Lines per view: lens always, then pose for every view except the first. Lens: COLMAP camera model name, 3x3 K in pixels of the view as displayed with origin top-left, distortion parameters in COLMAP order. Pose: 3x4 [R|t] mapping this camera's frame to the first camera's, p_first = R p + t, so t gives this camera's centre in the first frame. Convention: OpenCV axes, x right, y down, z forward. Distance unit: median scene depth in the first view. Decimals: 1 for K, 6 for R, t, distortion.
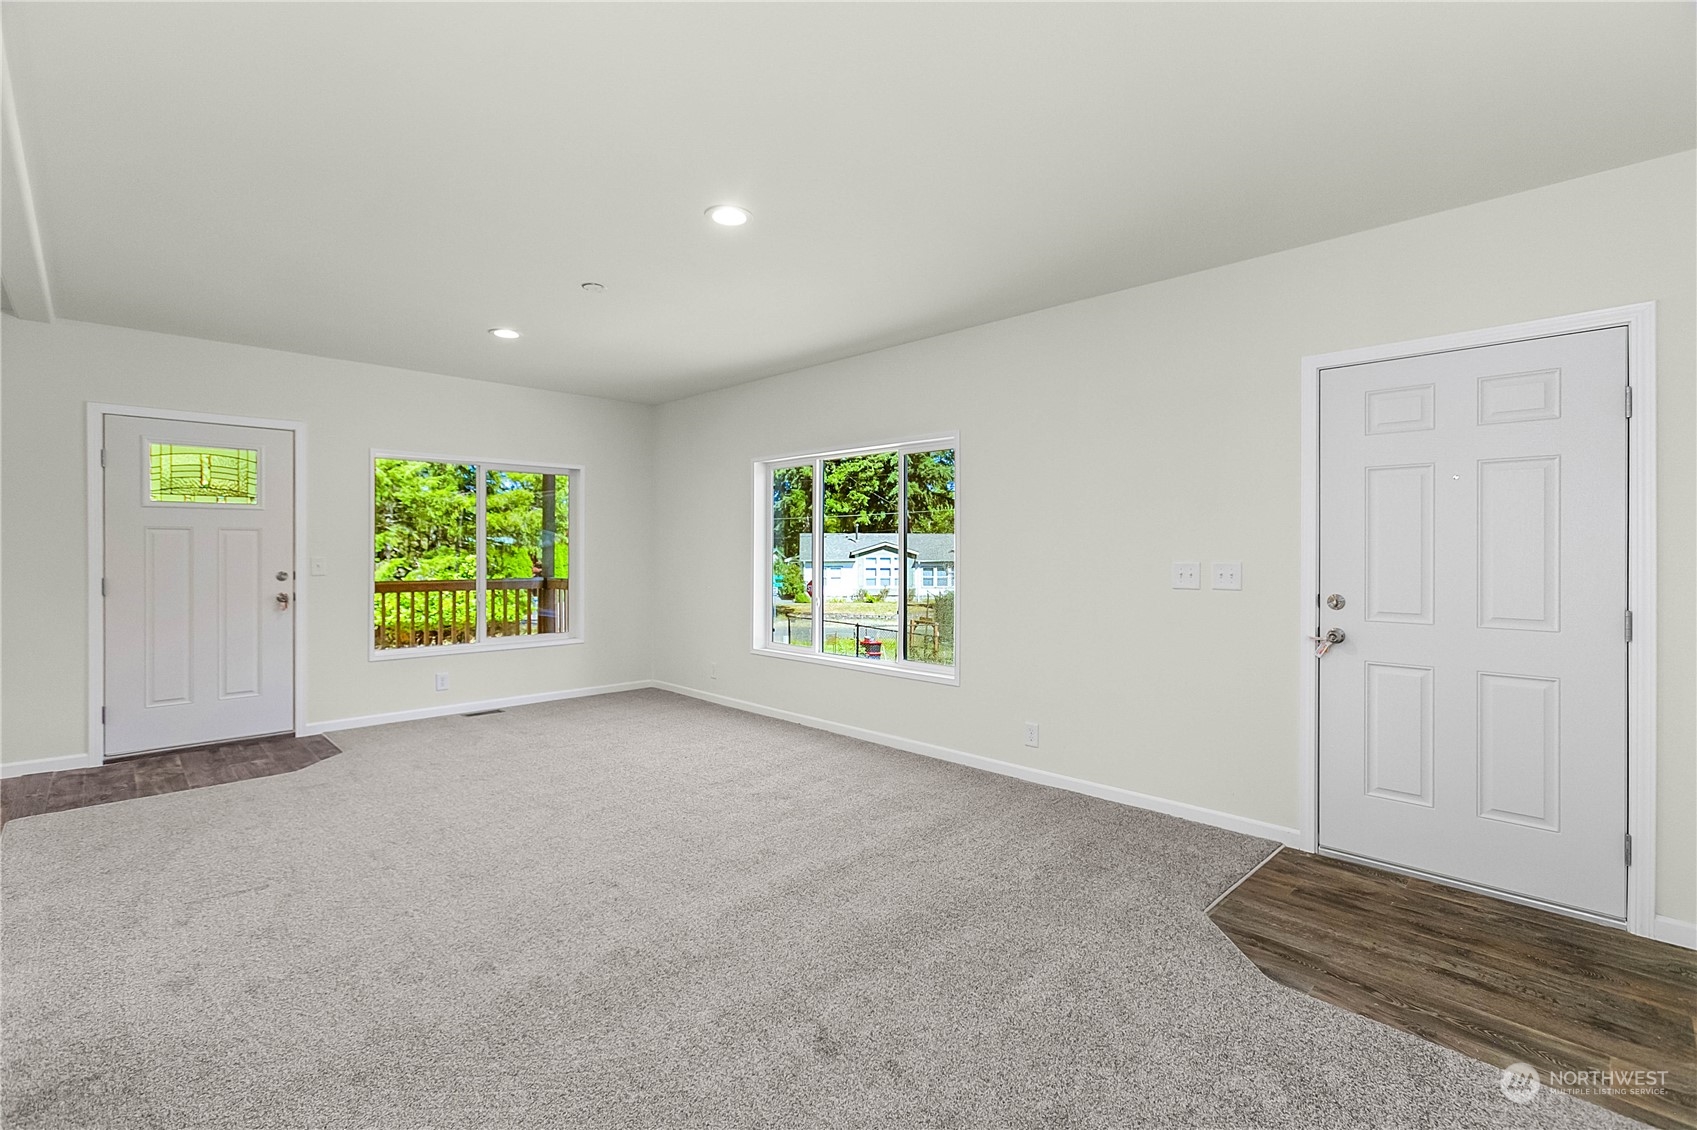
lens RADIAL K [[766.4, 0, 861.9], [0, 766.4, 550.4], [0, 0, 1]] dist [-0.012984, 0.013072]
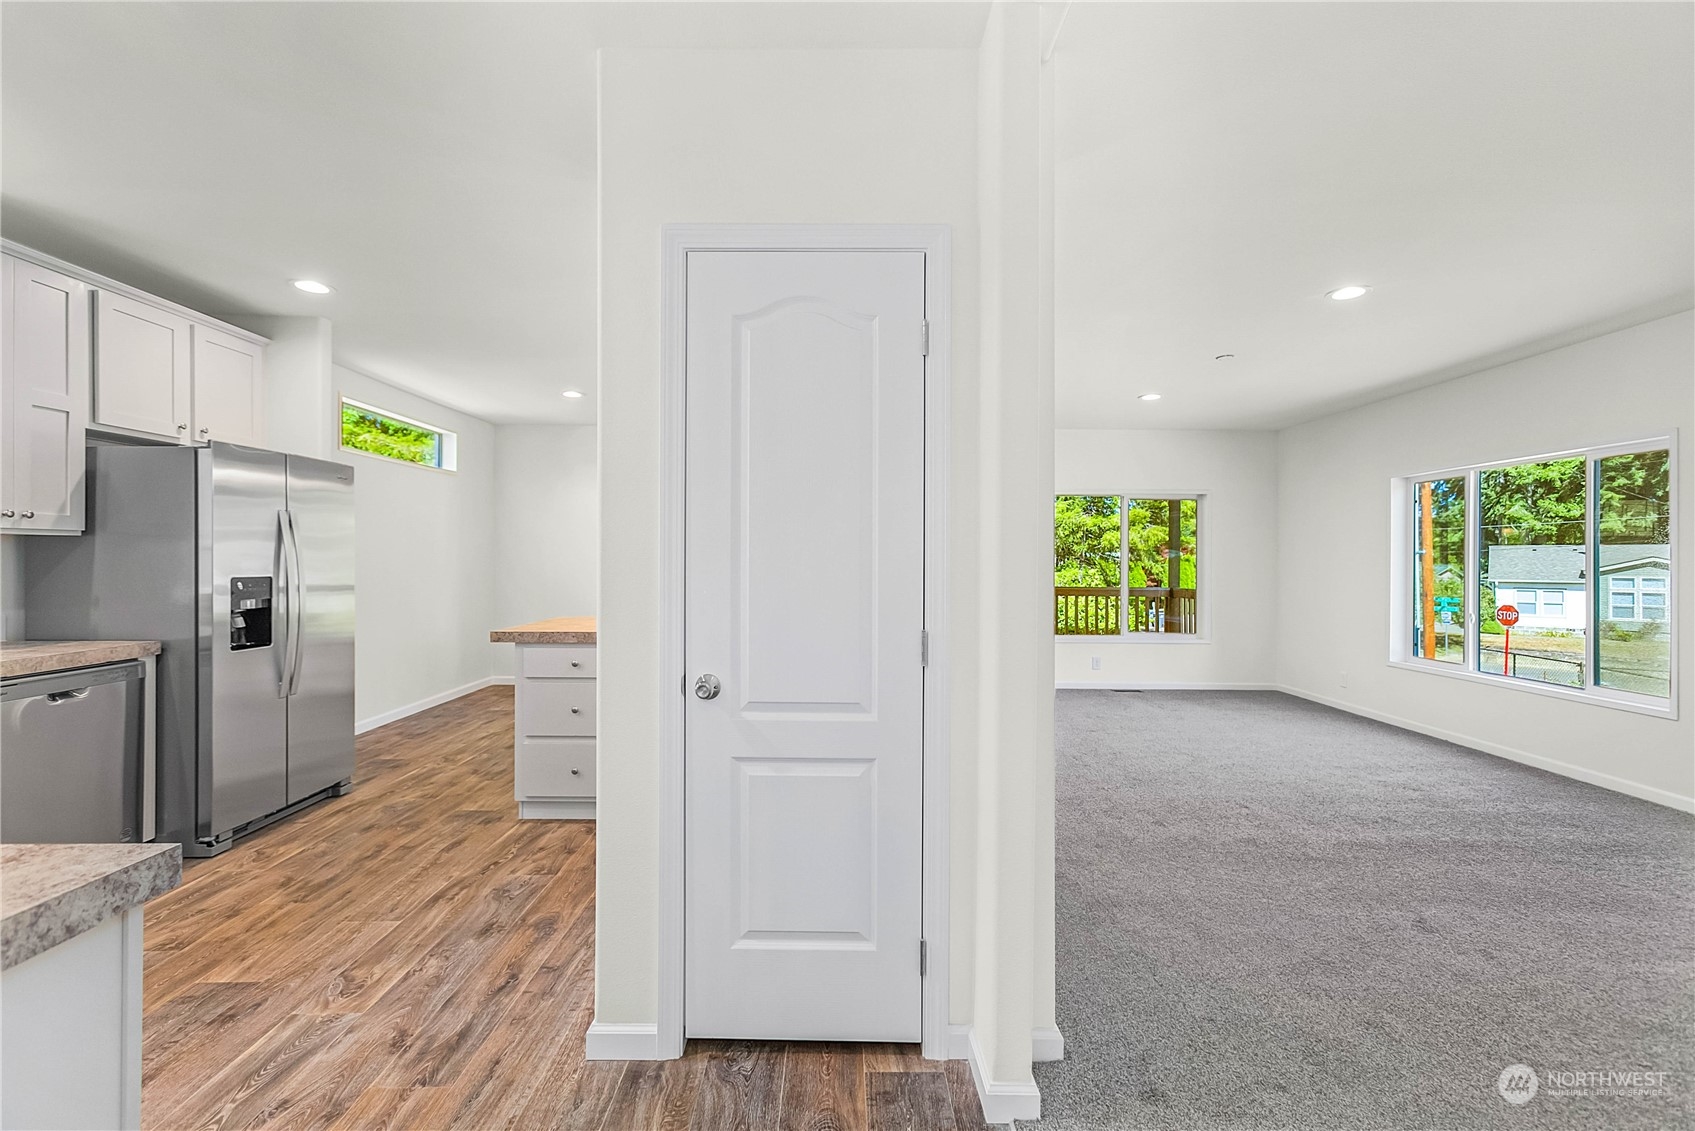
lens RADIAL K [[748.0, 0, 837.6], [0, 748.0, 559.6], [0, 0, 1]] dist [0.021730, 0.000894]
pose [[0.700496, -0.000604, -0.713656, 0.076207], [-0.005473, 0.999966, -0.006219, 0.004312], [0.713636, 0.008262, 0.700468, -0.279815]]
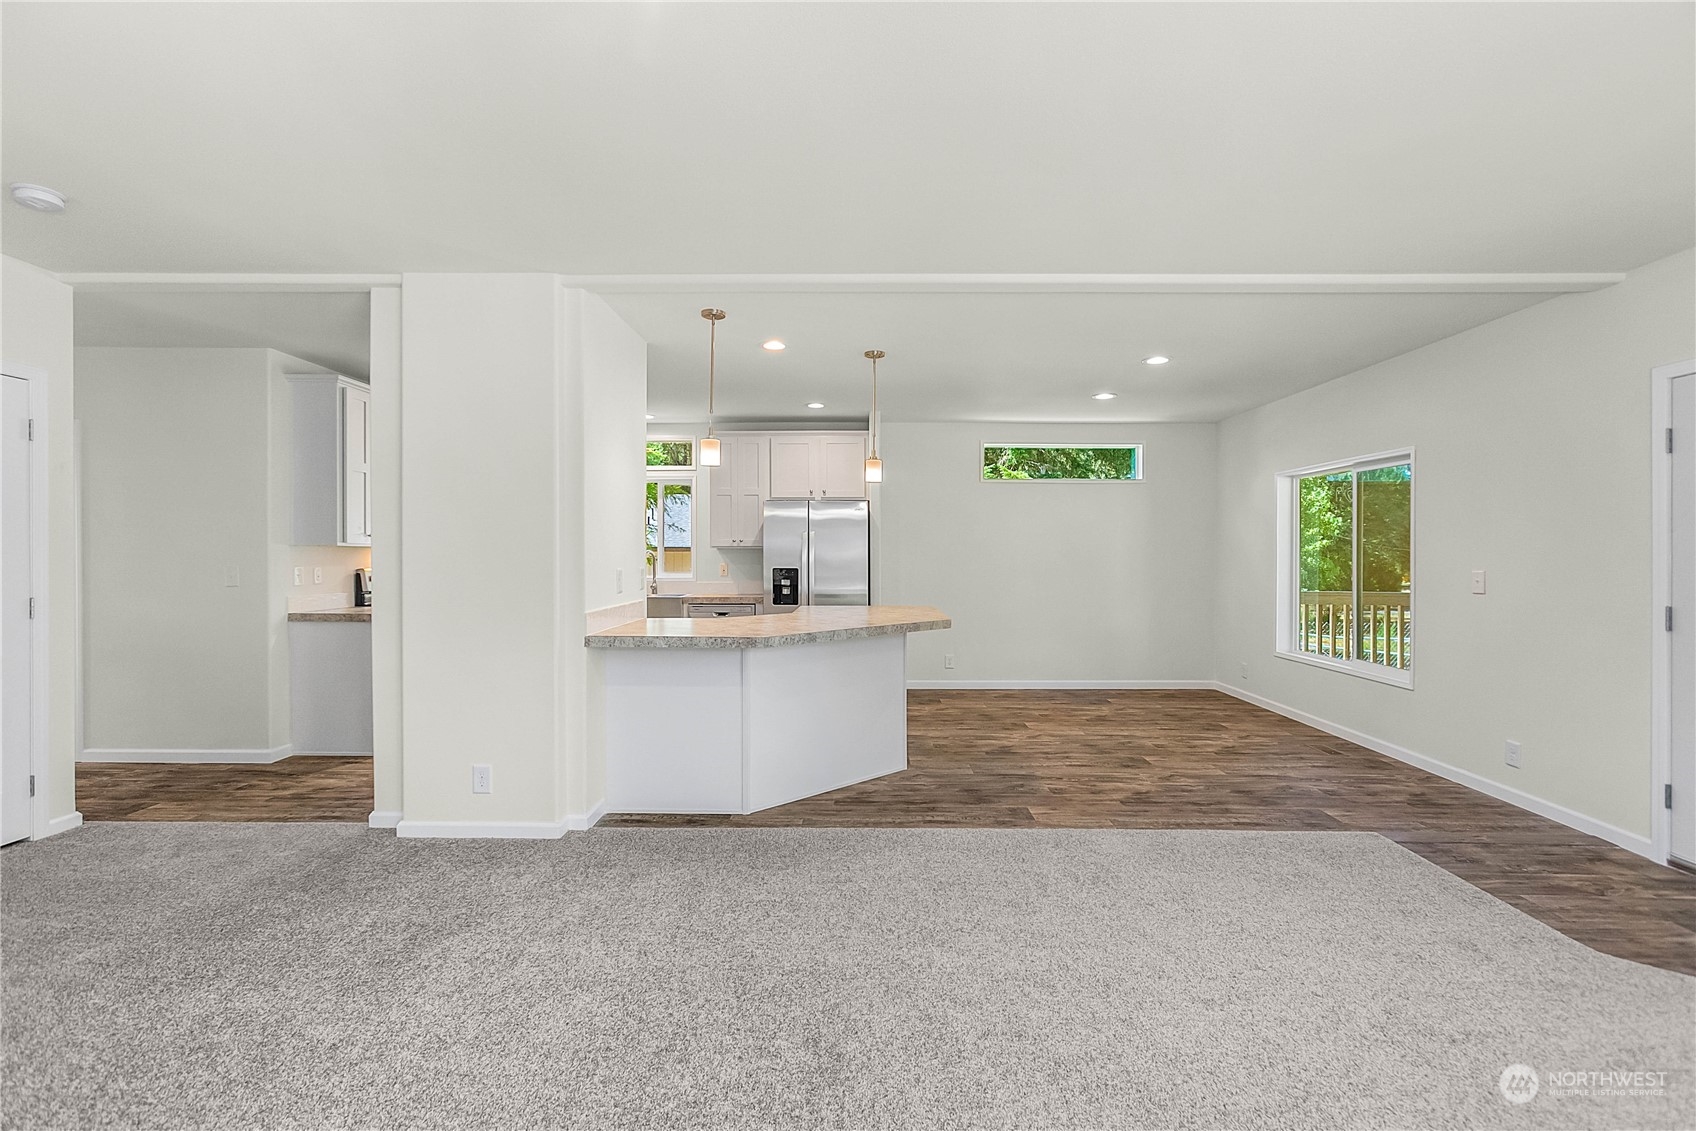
lens RADIAL K [[759.7, 0, 848.0], [0, 759.7, 565.5], [0, 0, 1]] dist [-0.012893, 0.012118]
pose [[-0.721958, 0.003781, -0.691927, 0.061015], [-0.008655, 0.999857, 0.014494, -0.007026], [0.691883, 0.016453, -0.721822, 0.899150]]
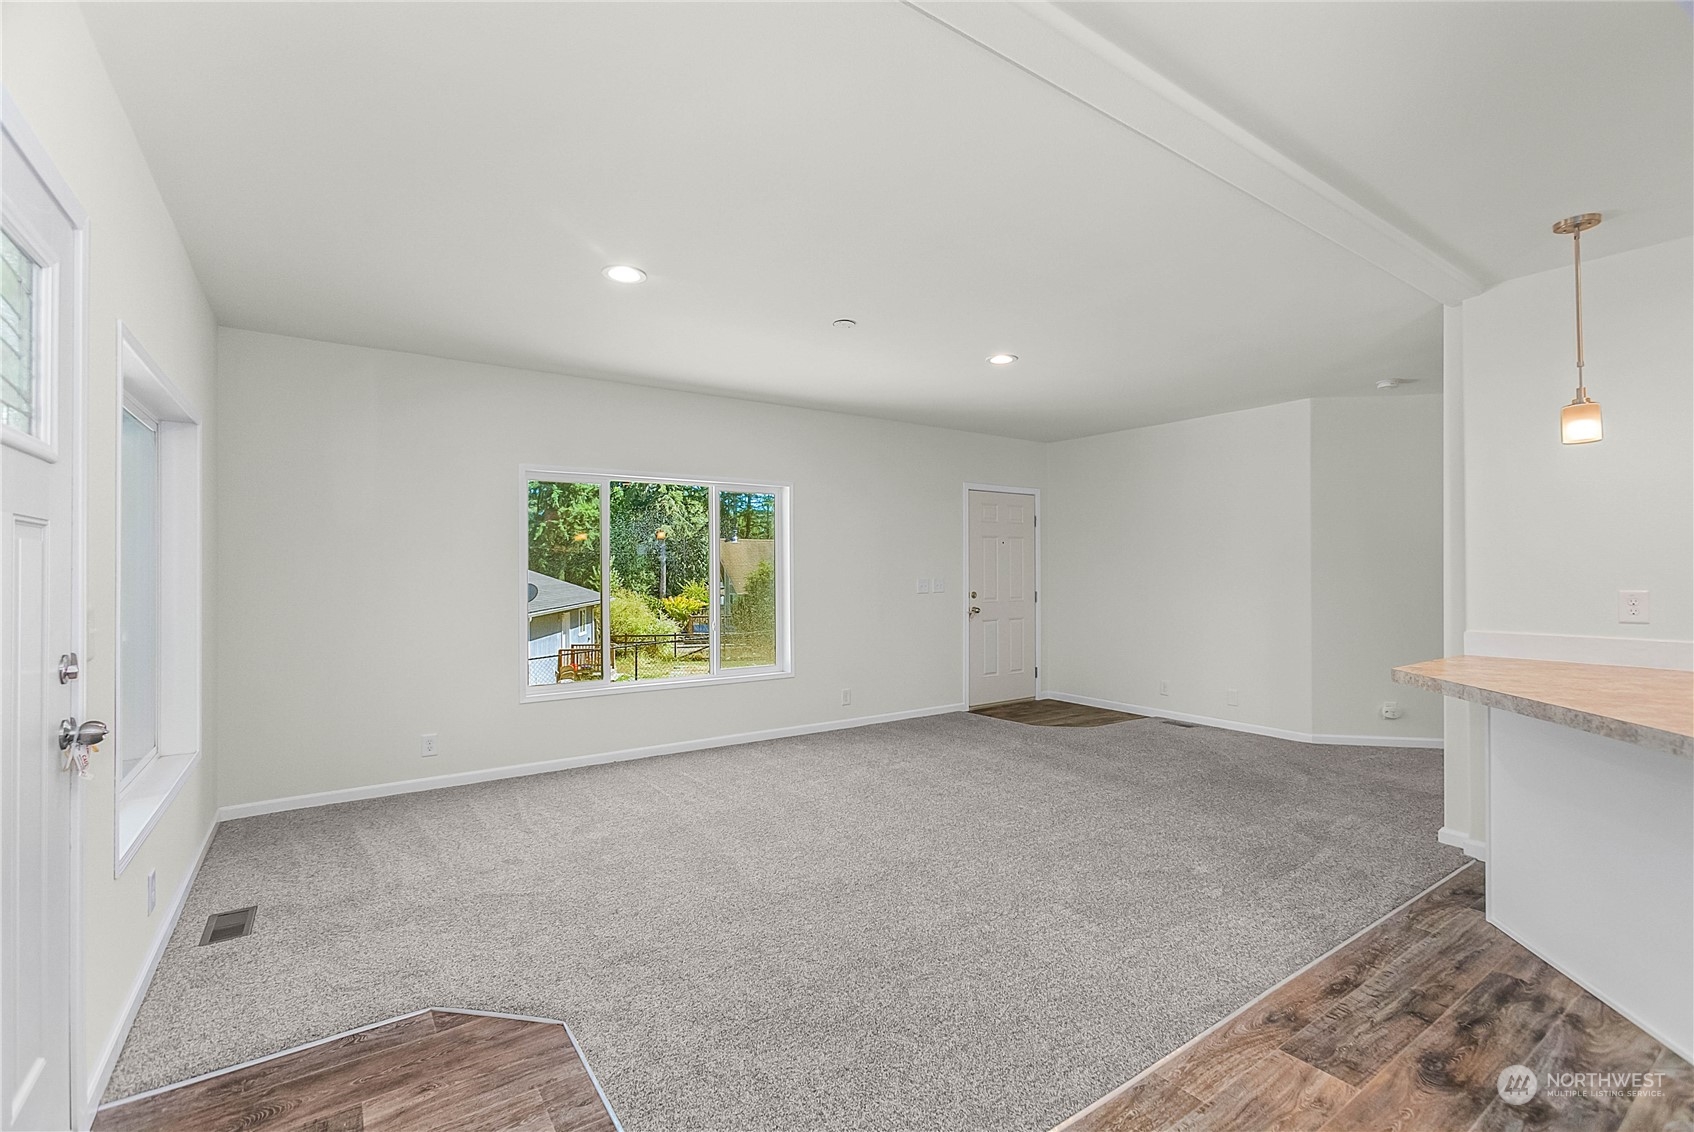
lens RADIAL K [[765.0, 0, 860.4], [0, 765.0, 551.4], [0, 0, 1]] dist [-0.012984, 0.013072]
pose [[0.160733, 0.022768, 0.986735, -1.074990], [0.005348, 0.999699, -0.023938, -0.006816], [-0.986983, 0.009124, 0.160563, 0.637232]]
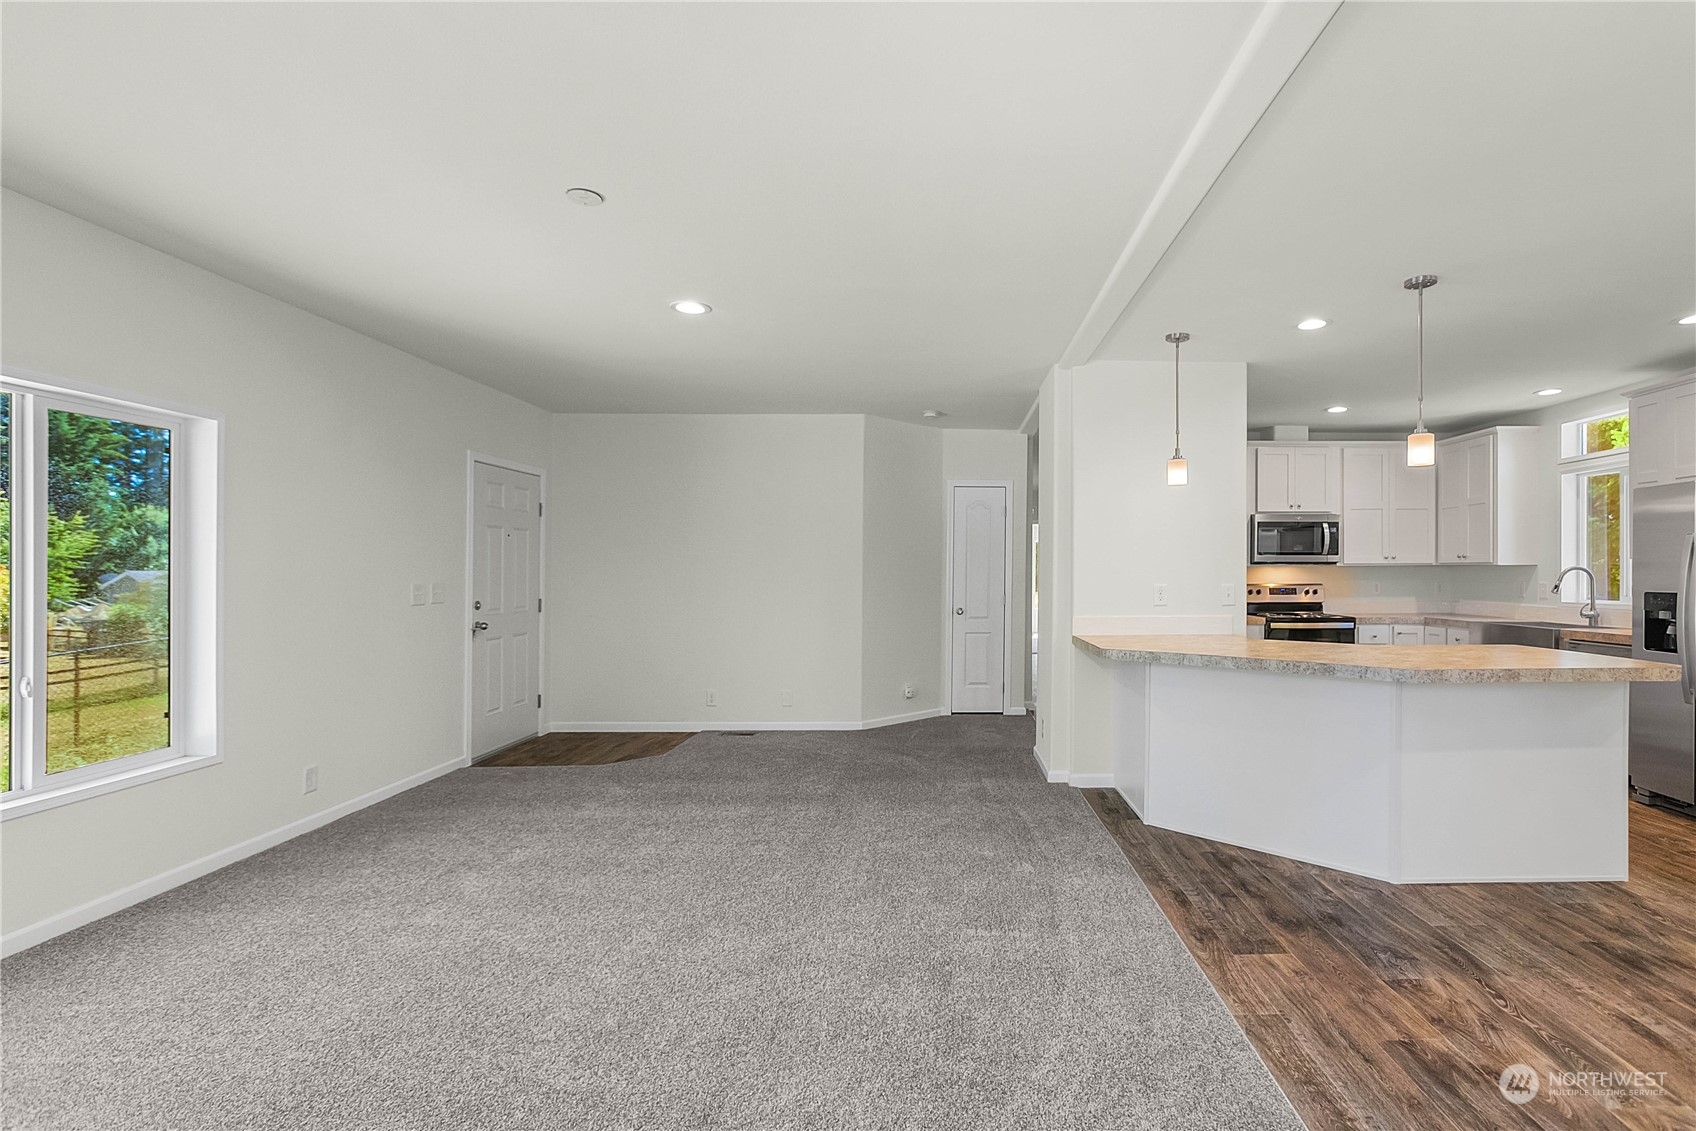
lens RADIAL K [[797.2, 0, 976.8], [0, 797.2, 574.0], [0, 0, 1]] dist [-0.000839, 0.006600]
pose [[-0.737450, -0.001559, 0.675400, -0.851746], [0.000819, 0.999995, 0.003202, -0.003440], [-0.675402, 0.002915, -0.737444, 1.004093]]
